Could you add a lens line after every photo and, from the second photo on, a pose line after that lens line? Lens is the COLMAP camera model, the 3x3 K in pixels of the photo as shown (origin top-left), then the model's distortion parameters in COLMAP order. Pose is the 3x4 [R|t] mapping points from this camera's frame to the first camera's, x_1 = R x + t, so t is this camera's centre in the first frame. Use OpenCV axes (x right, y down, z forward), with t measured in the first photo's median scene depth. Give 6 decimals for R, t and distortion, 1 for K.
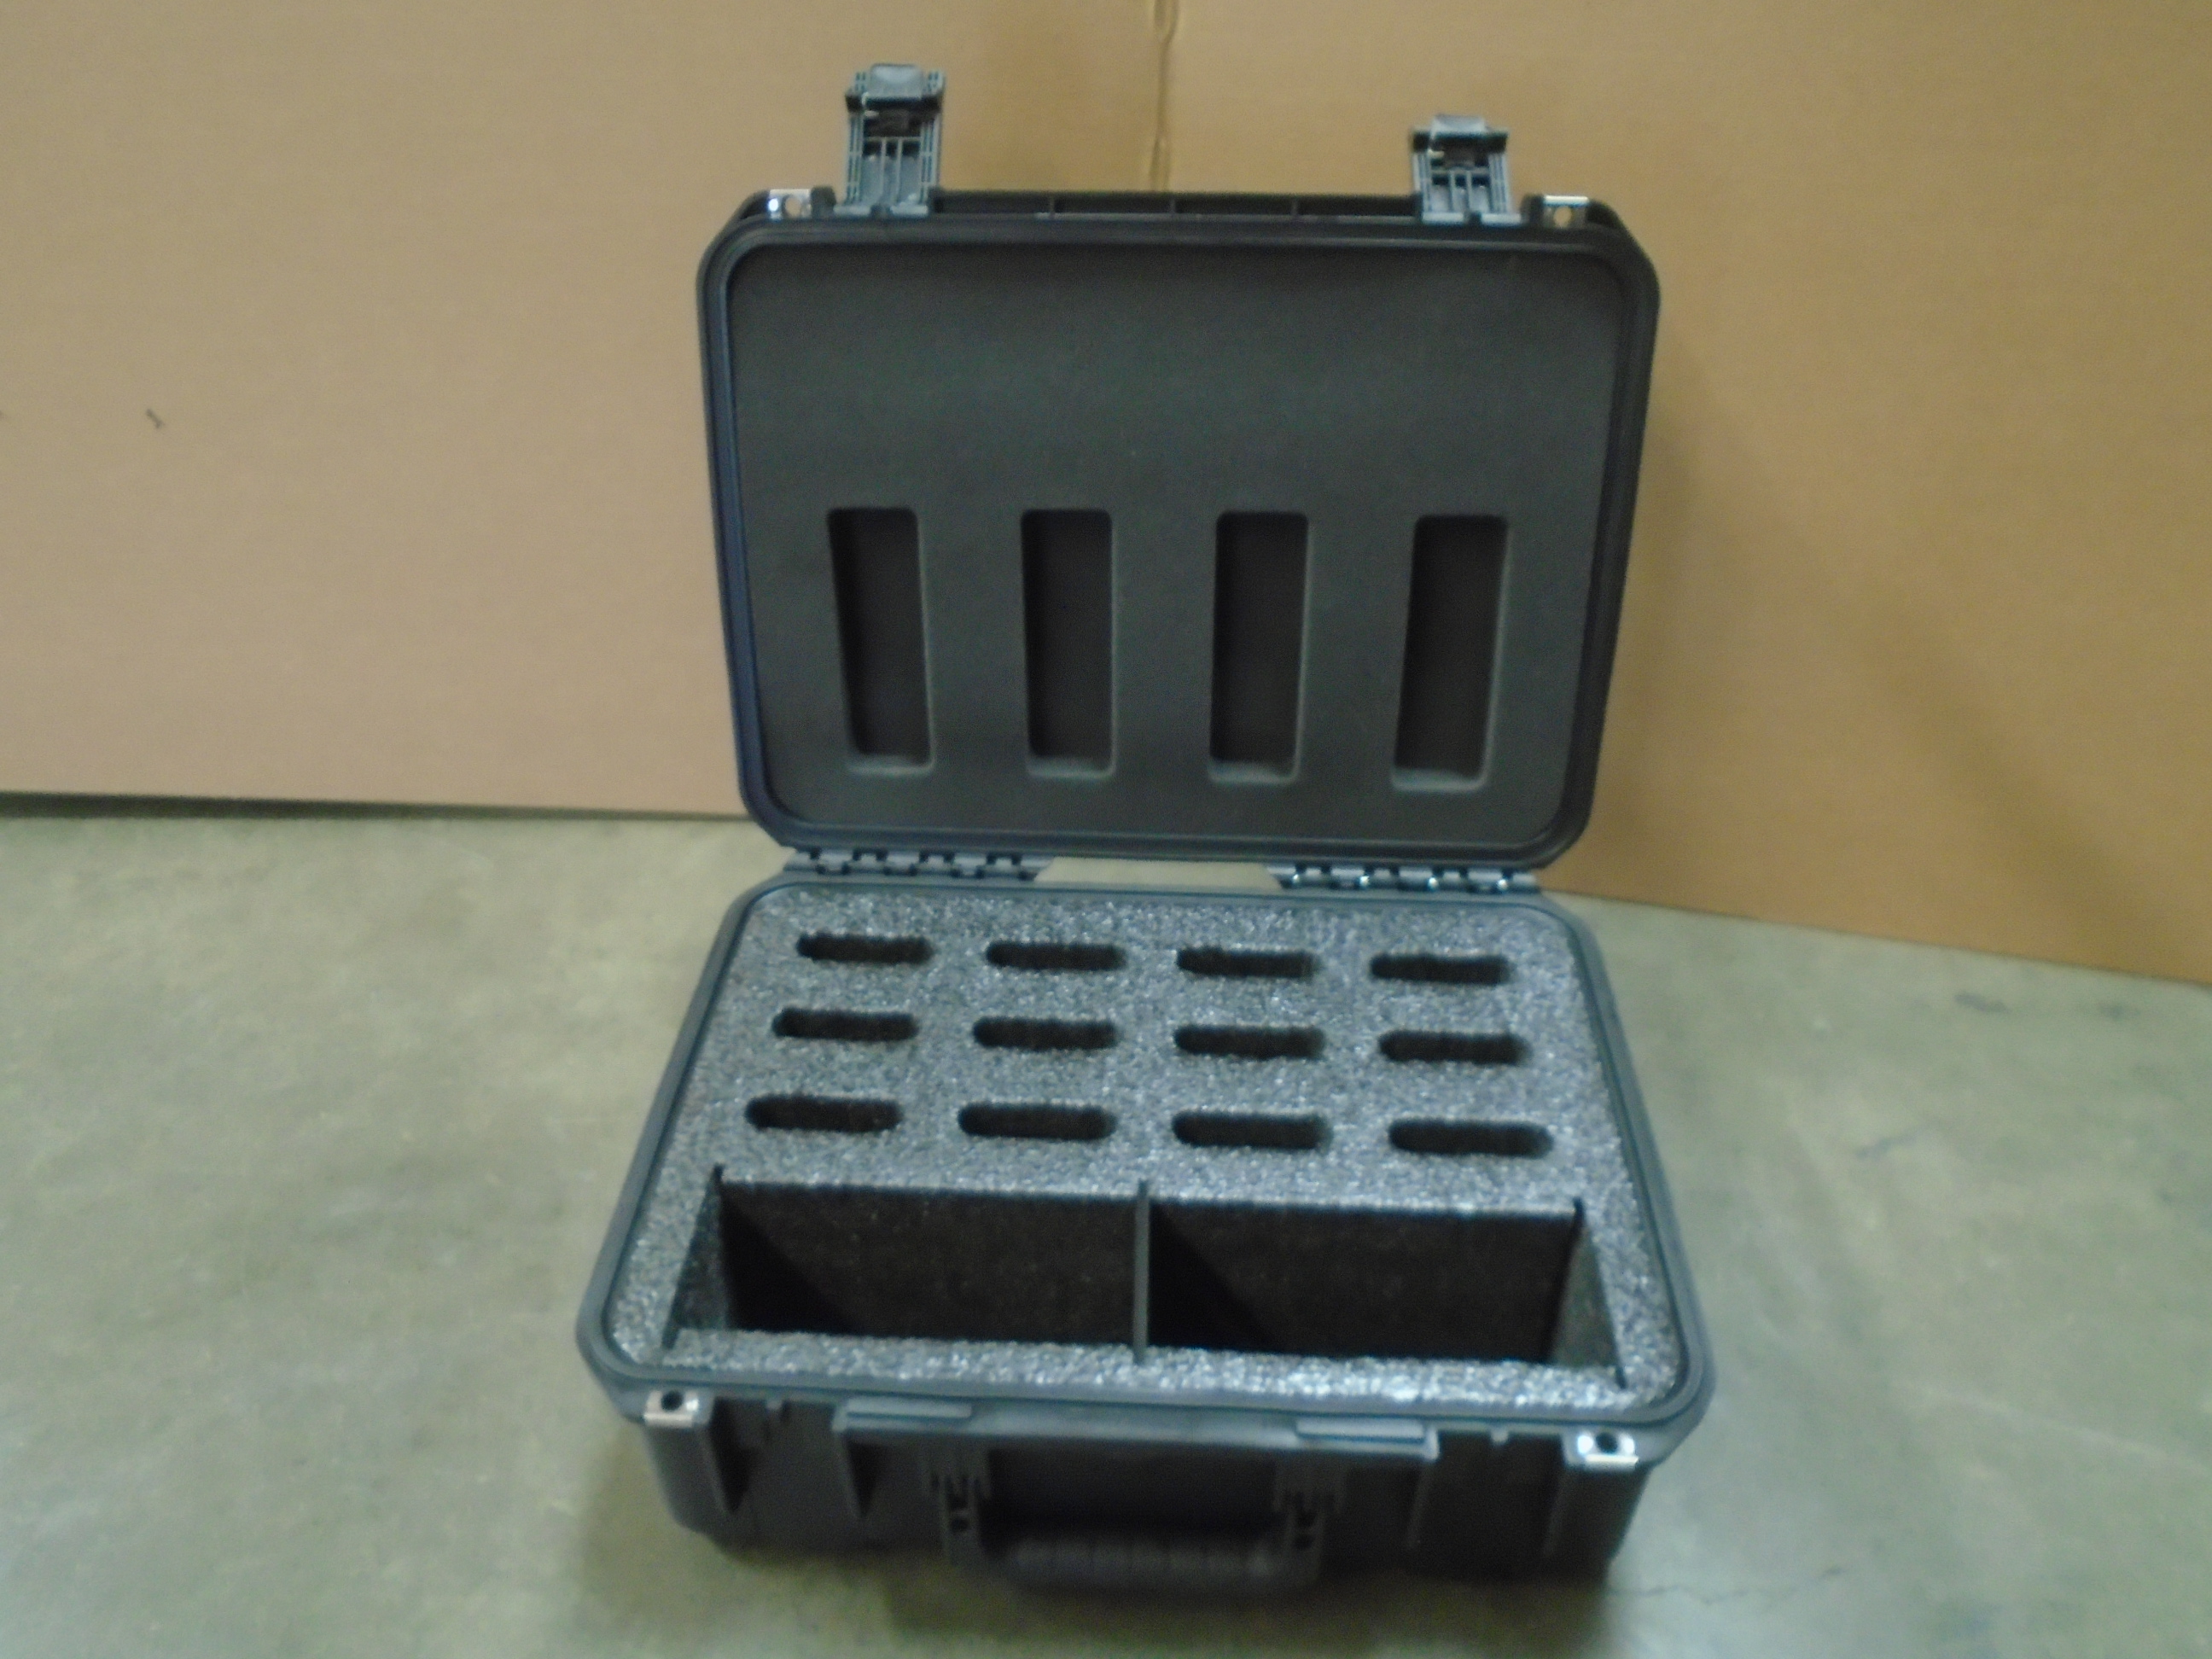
lens RADIAL K [[1674.1, 0, 1106.0], [0, 1674.1, 829.5], [0, 0, 1]] dist [-0.006806, 0.003437]
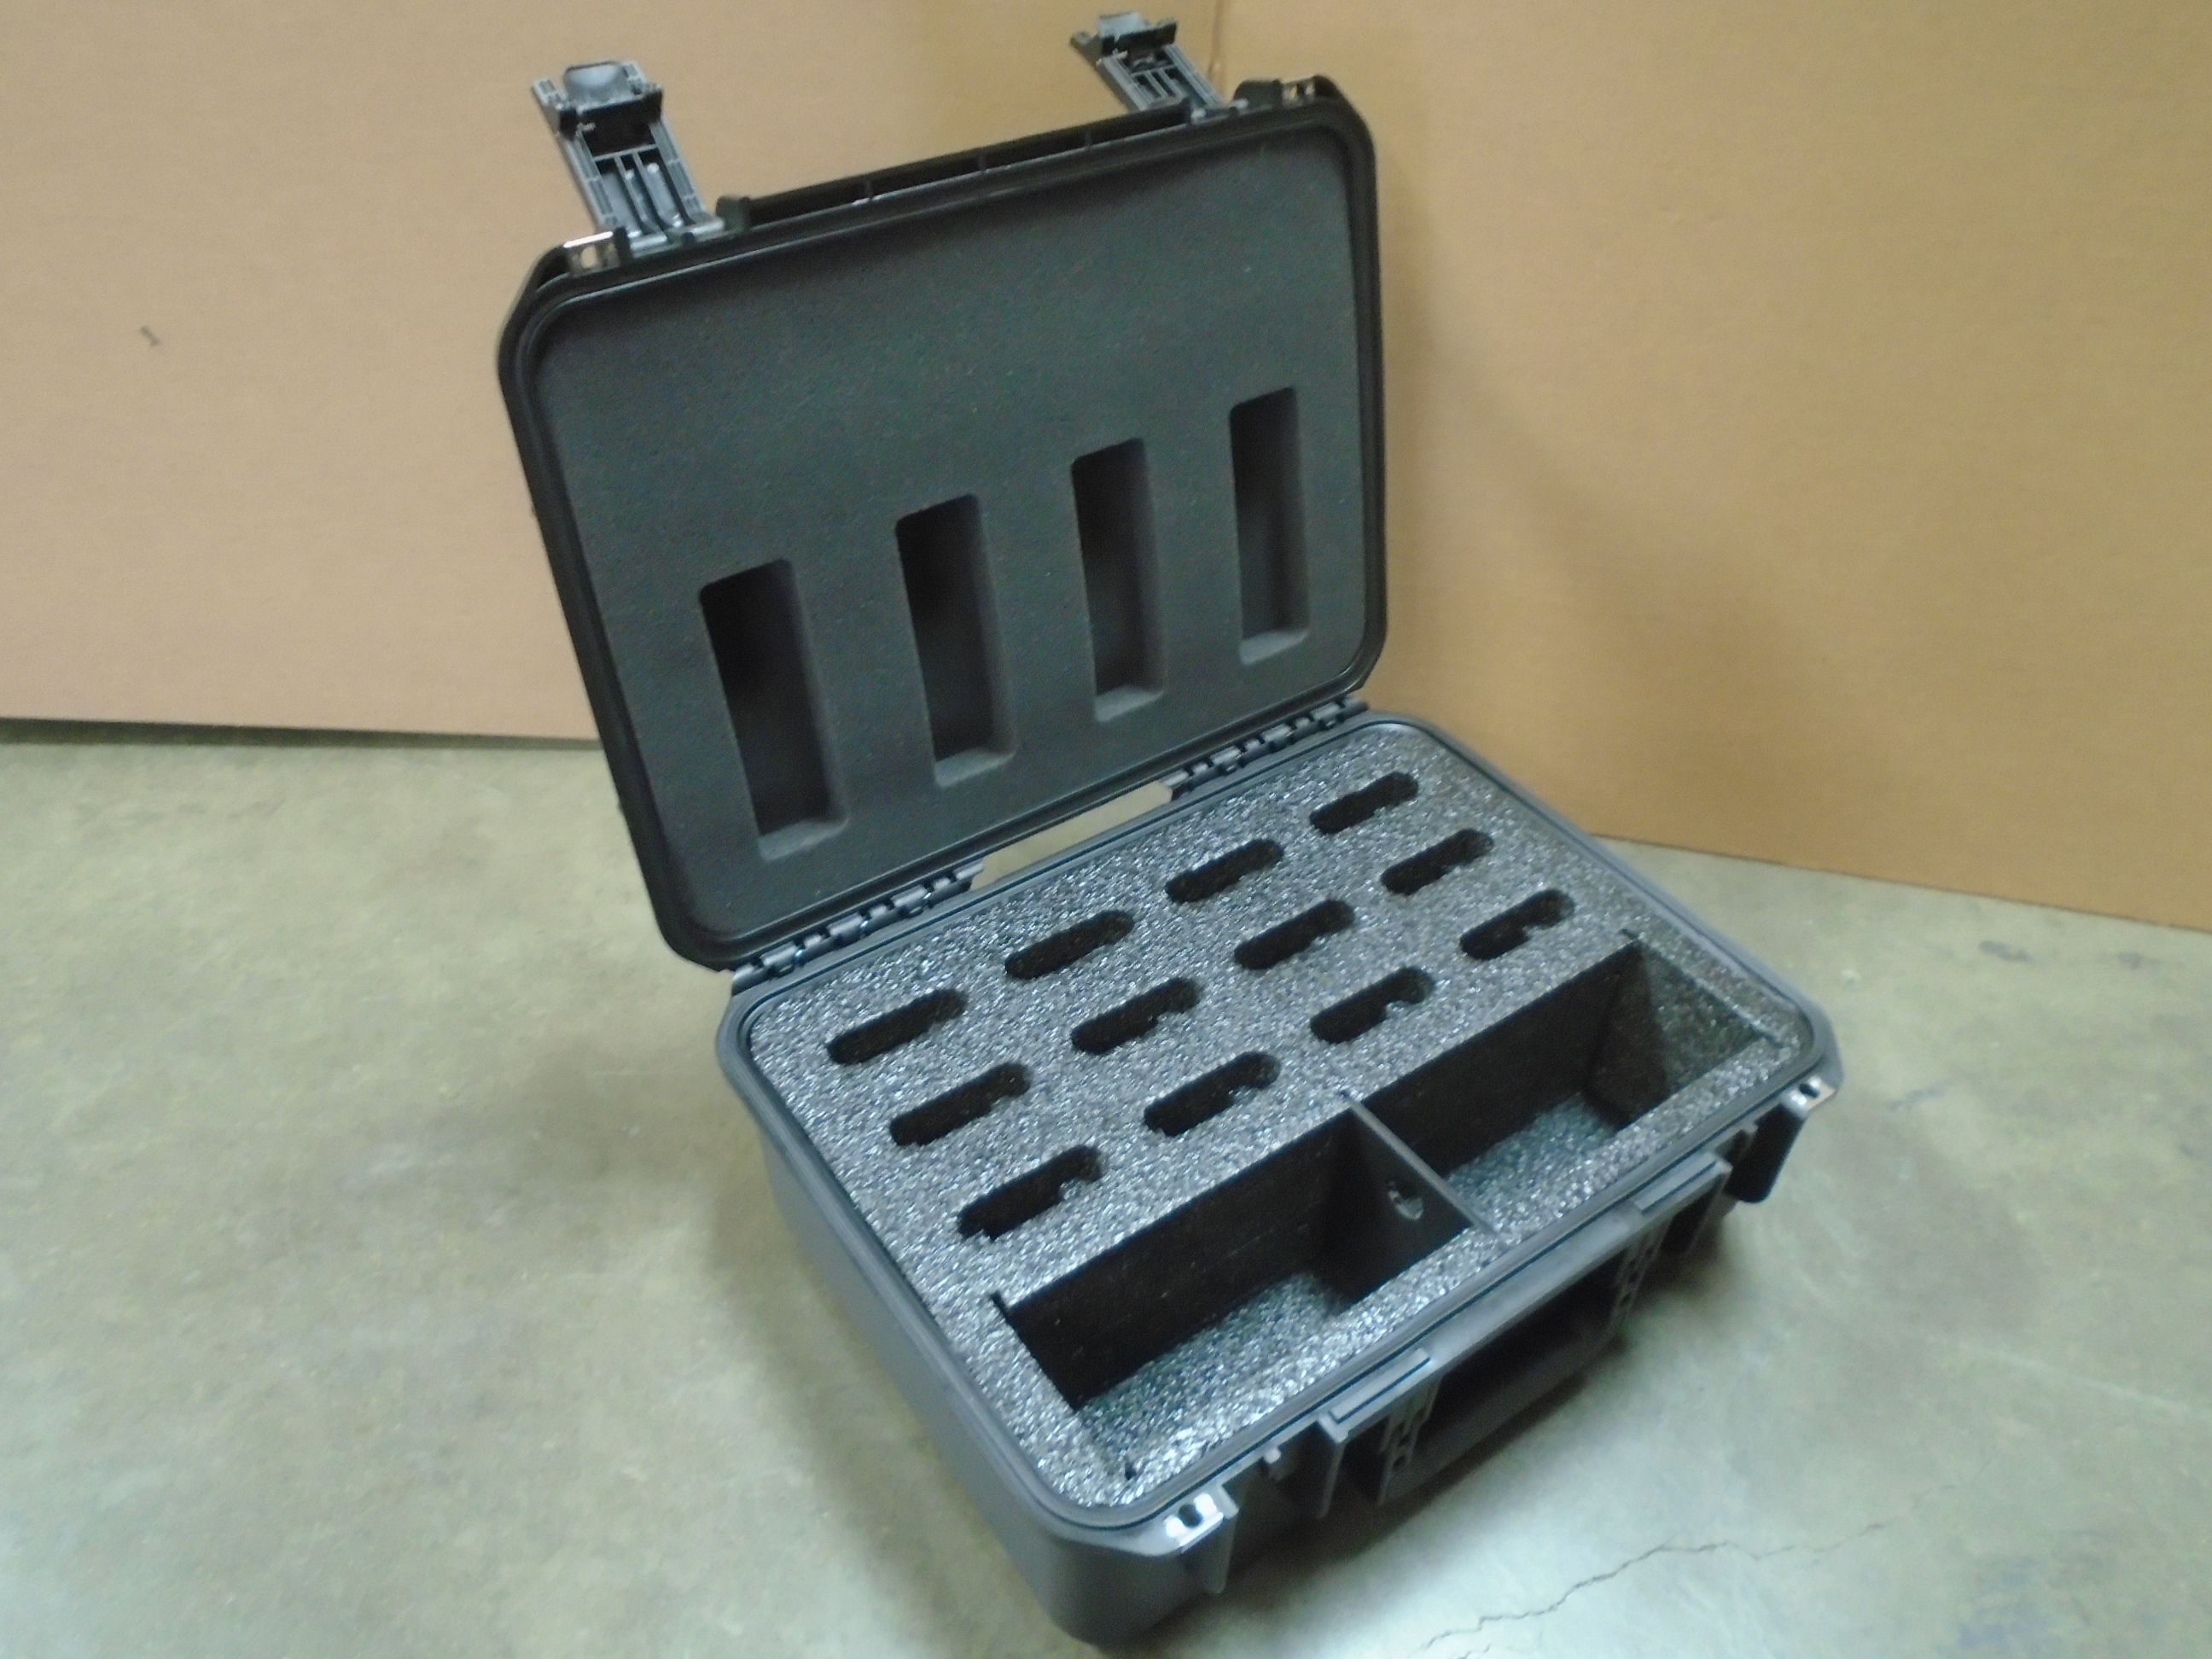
lens RADIAL K [[1674.1, 0, 1106.0], [0, 1674.1, 829.5], [0, 0, 1]] dist [-0.006806, 0.003437]
pose [[0.788793, -0.395513, 0.470504, -0.466773], [0.352937, 0.918147, 0.180116, -0.161683], [-0.503230, 0.023984, 0.863819, 0.149477]]
